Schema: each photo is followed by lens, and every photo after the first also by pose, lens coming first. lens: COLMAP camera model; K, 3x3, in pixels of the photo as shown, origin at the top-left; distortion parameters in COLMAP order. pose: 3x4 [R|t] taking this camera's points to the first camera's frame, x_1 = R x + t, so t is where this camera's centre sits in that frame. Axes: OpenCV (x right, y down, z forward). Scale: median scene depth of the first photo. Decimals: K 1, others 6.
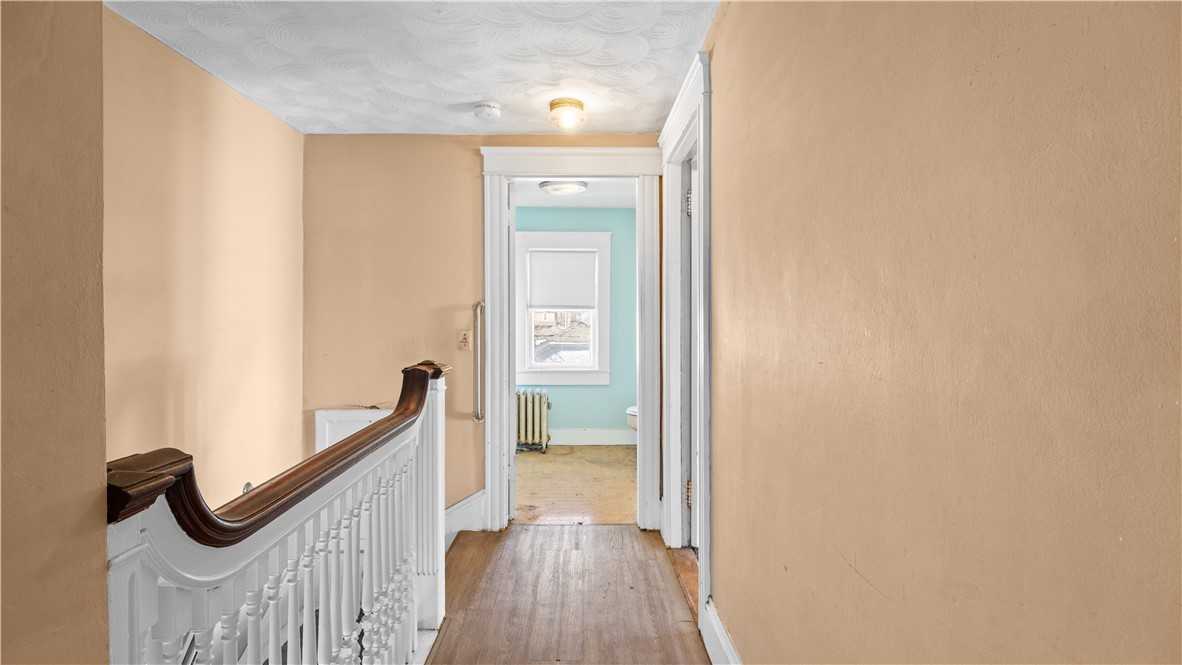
lens RADIAL K [[560.1, 0, 591.1], [0, 560.1, 323.3], [0, 0, 1]] dist [-0.009221, 0.001854]
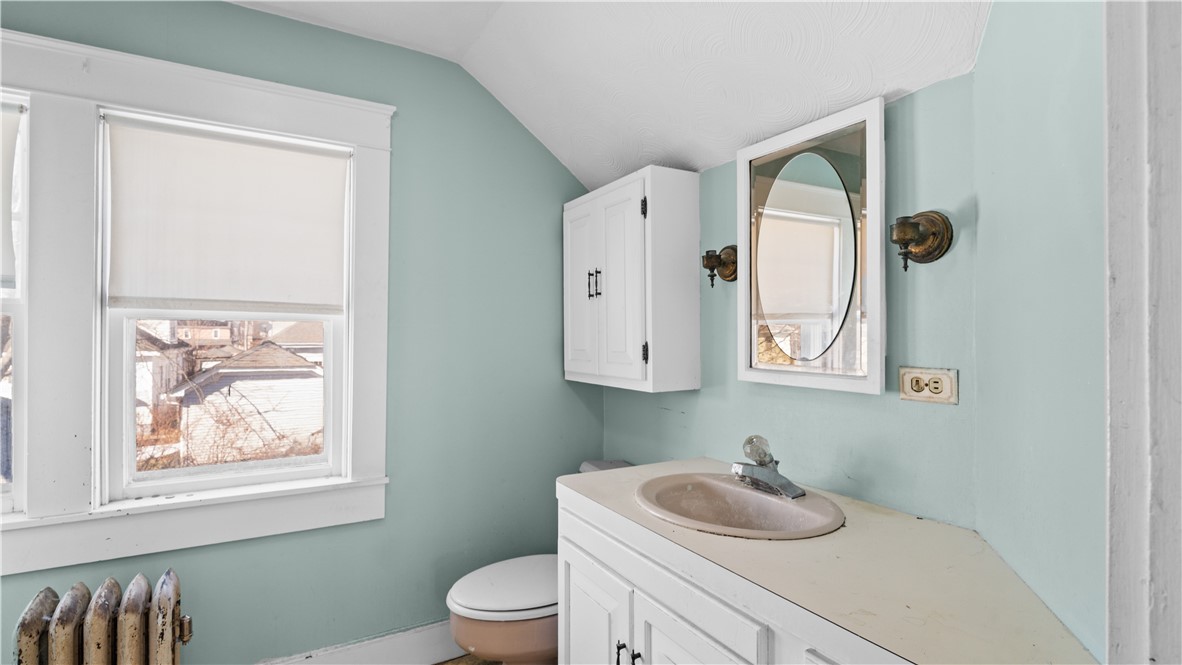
lens RADIAL K [[560.1, 0, 585.3], [0, 560.1, 328.9], [0, 0, 1]] dist [-0.009221, 0.001854]
pose [[0.876785, 0.006813, 0.480834, -0.029900], [0.003484, 0.999783, -0.020519, -0.008153], [-0.480870, 0.019666, 0.876571, 0.617821]]
